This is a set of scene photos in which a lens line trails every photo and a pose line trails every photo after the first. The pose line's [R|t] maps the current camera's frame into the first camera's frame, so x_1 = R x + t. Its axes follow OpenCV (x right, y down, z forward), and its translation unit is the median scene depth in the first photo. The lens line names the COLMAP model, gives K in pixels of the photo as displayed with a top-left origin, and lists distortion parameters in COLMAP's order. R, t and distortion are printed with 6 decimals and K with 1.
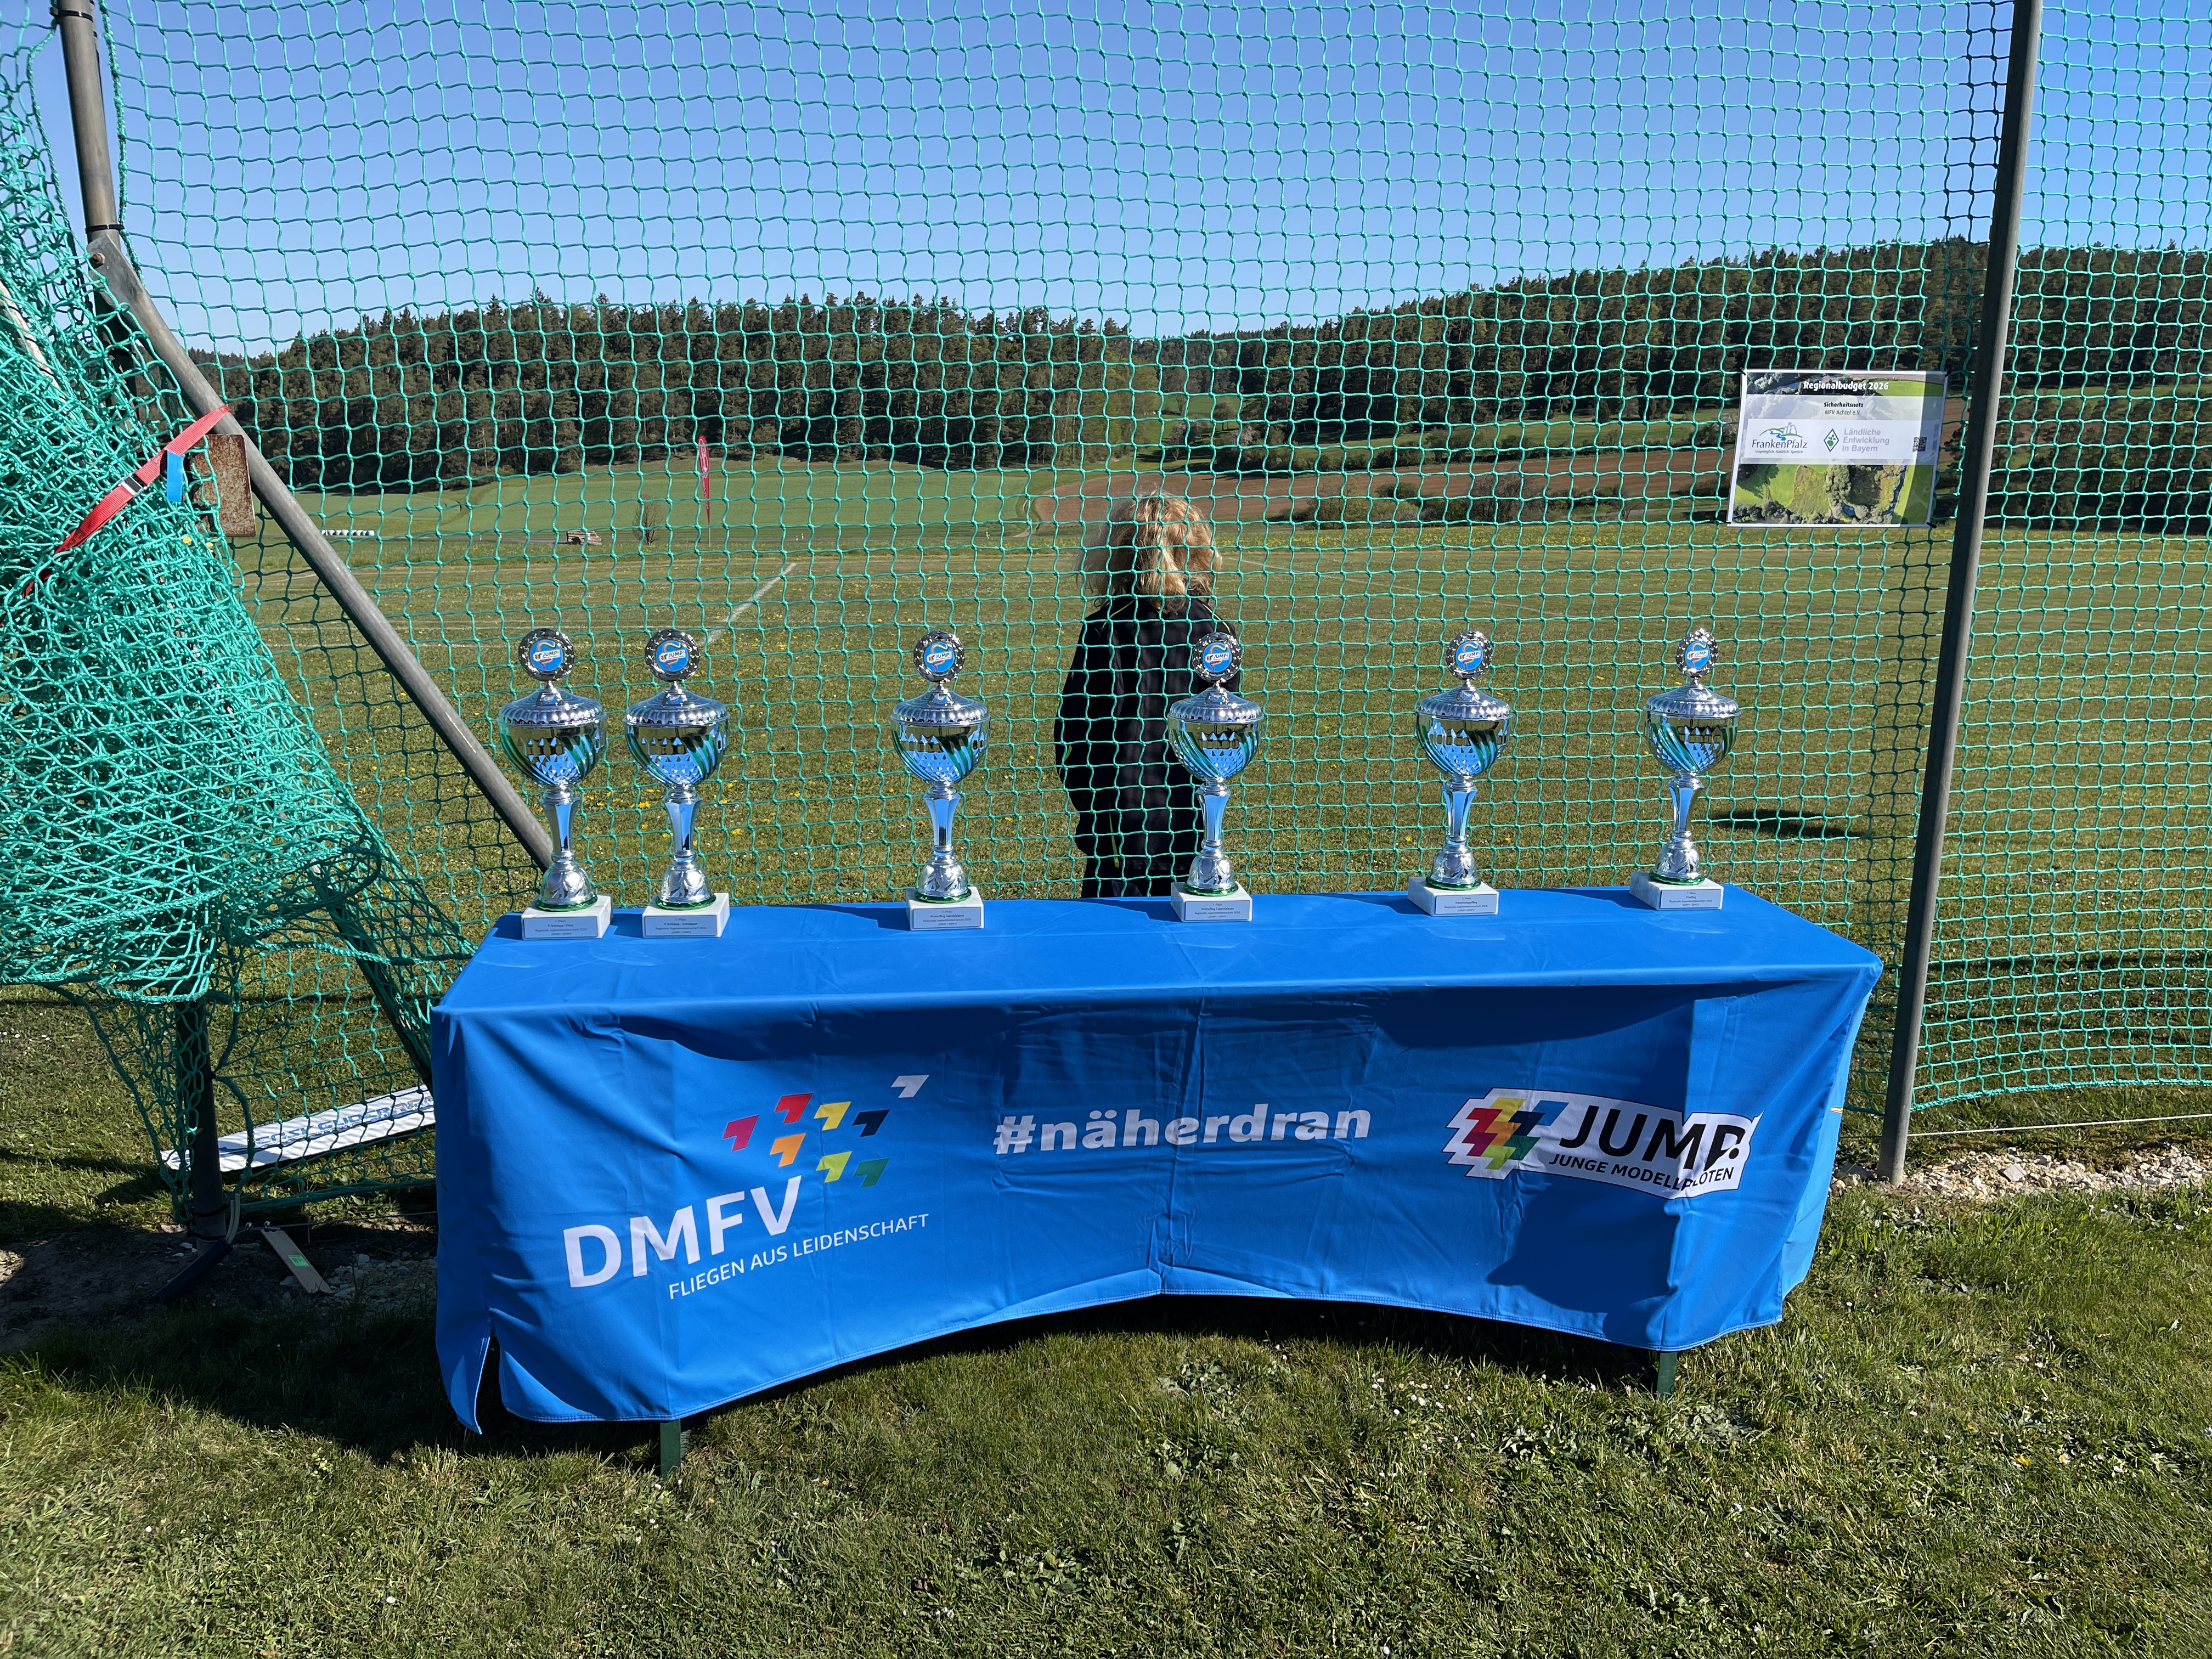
lens RADIAL K [[1674.8, 0, 1106.0], [0, 1674.8, 829.5], [0, 0, 1]] dist [0.025796, -0.004950]
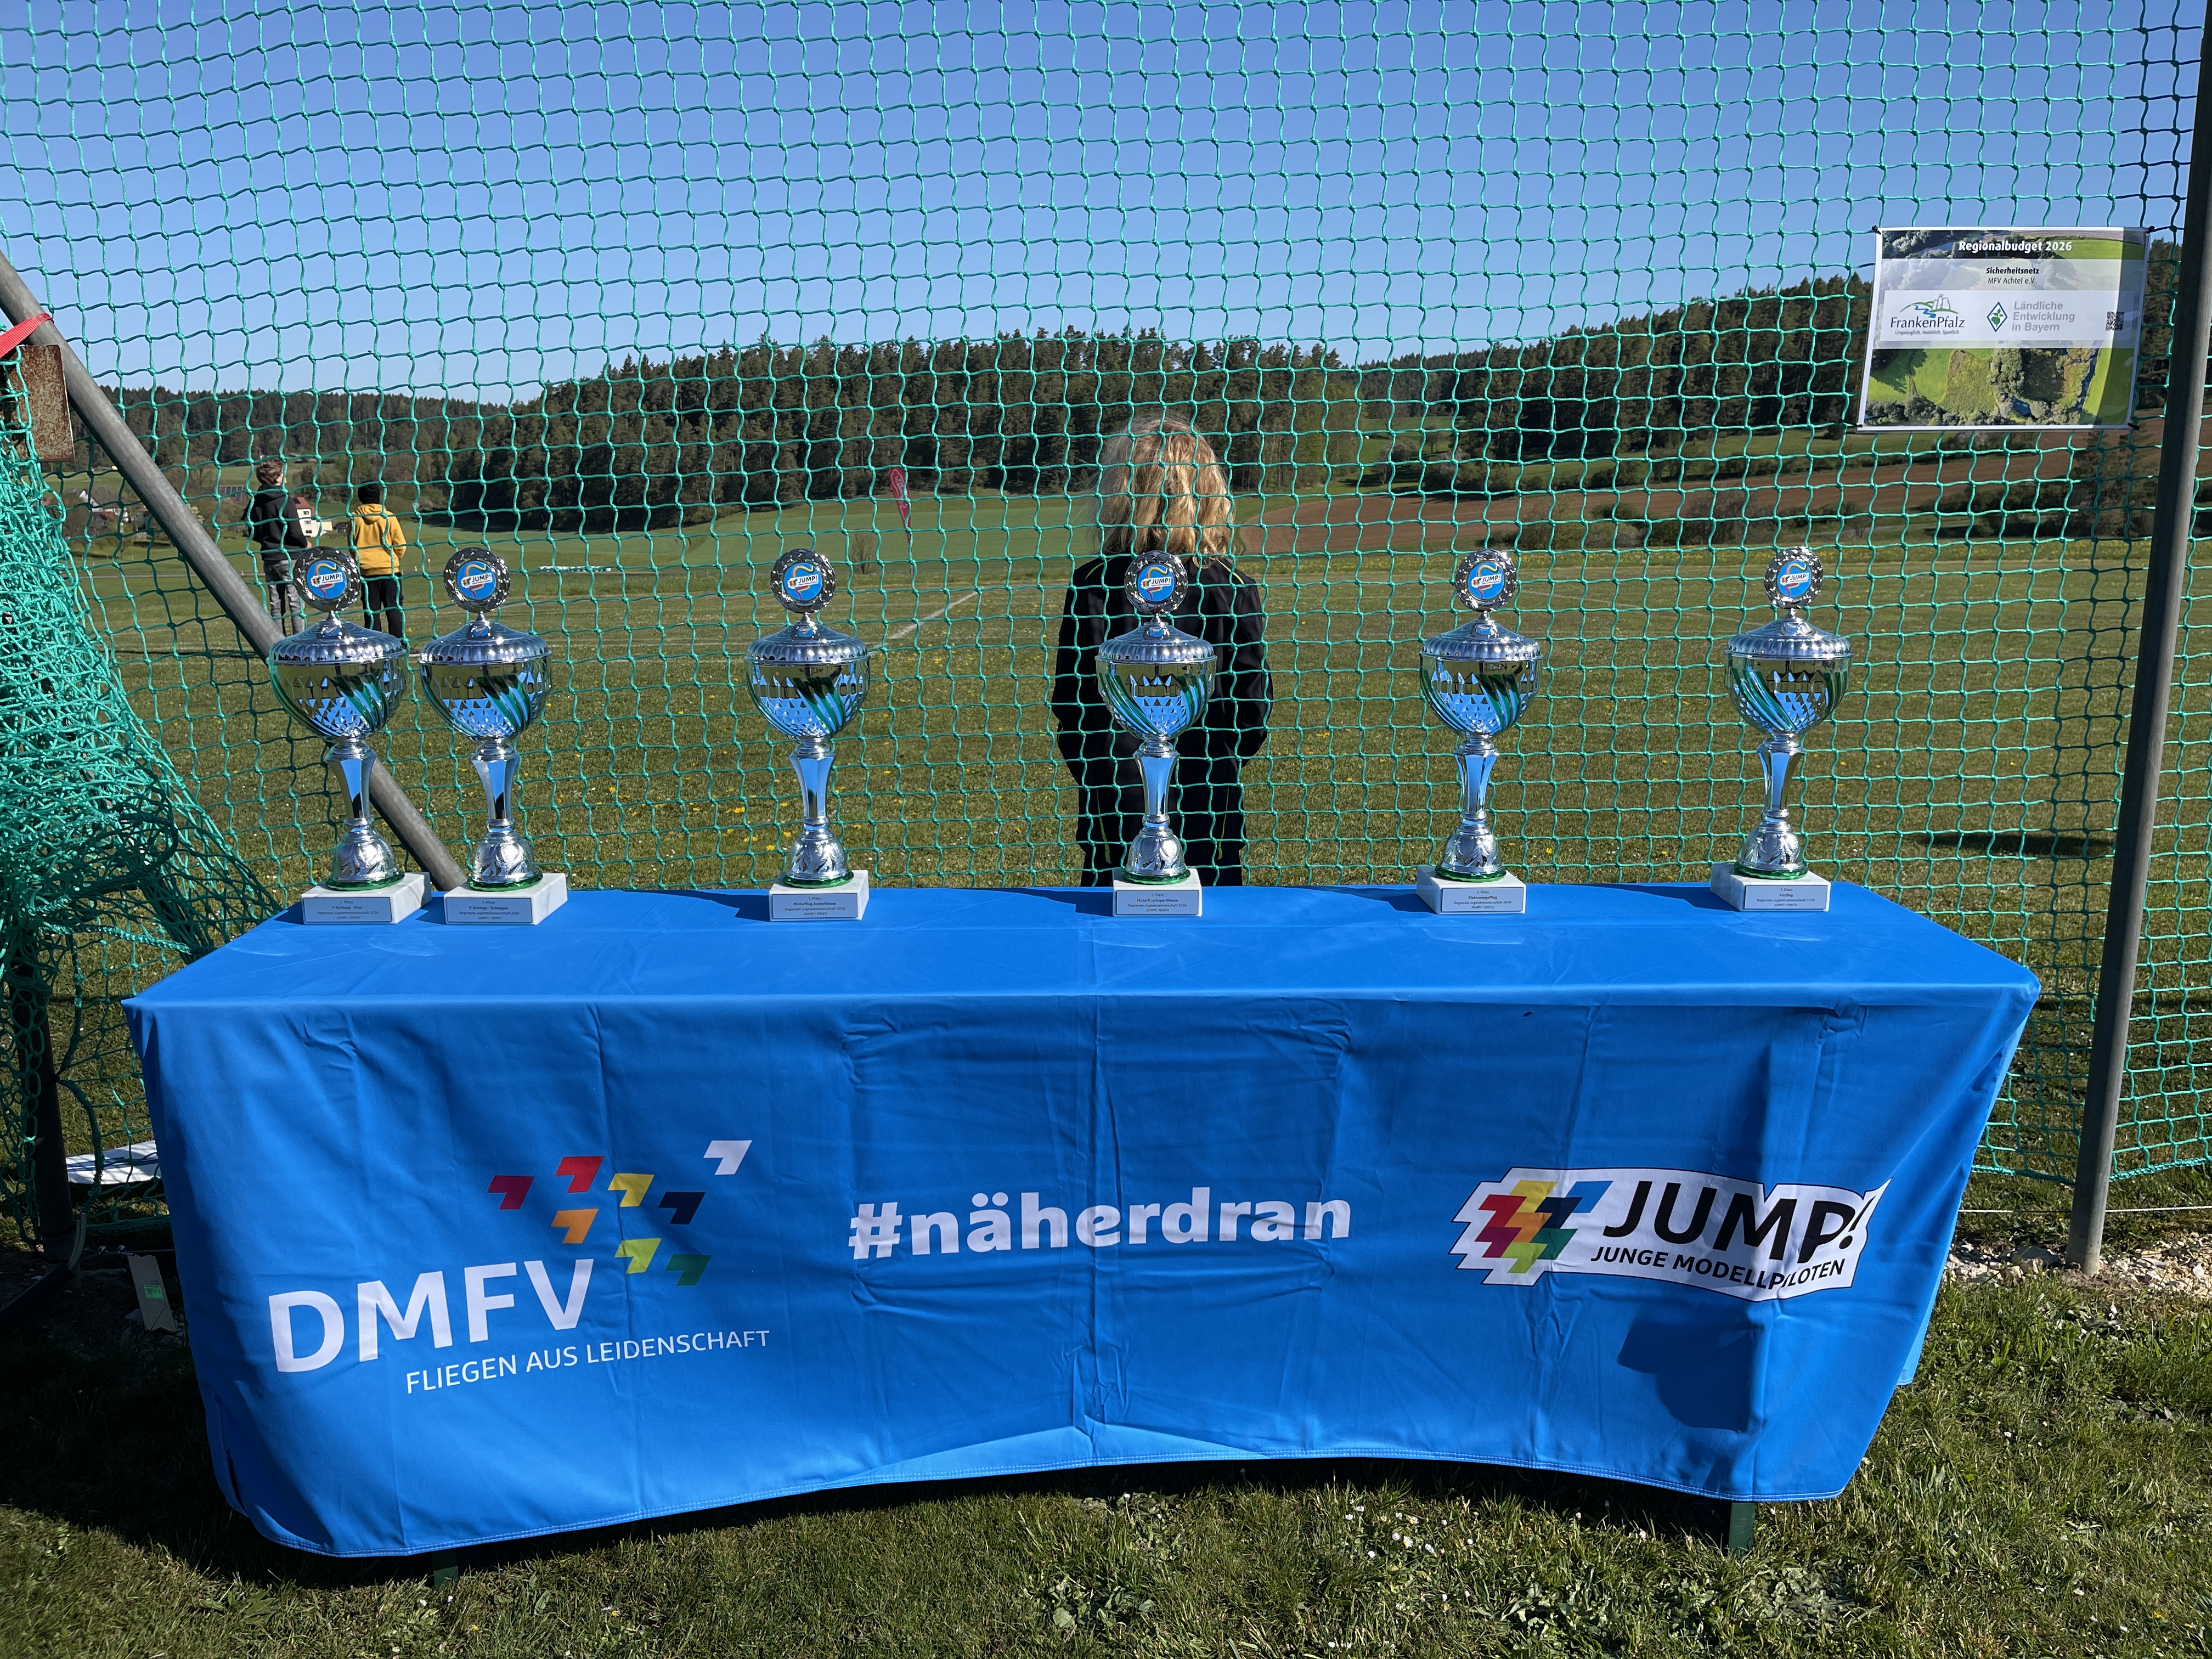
lens RADIAL K [[1660.1, 0, 1110.6], [0, 1660.1, 837.4], [0, 0, 1]] dist [0.075981, -0.113385]
pose [[0.992540, 0.008182, -0.121643, 0.126643], [-0.009652, 0.999887, -0.011501, 0.024190], [0.121536, 0.012589, 0.992507, 0.191015]]
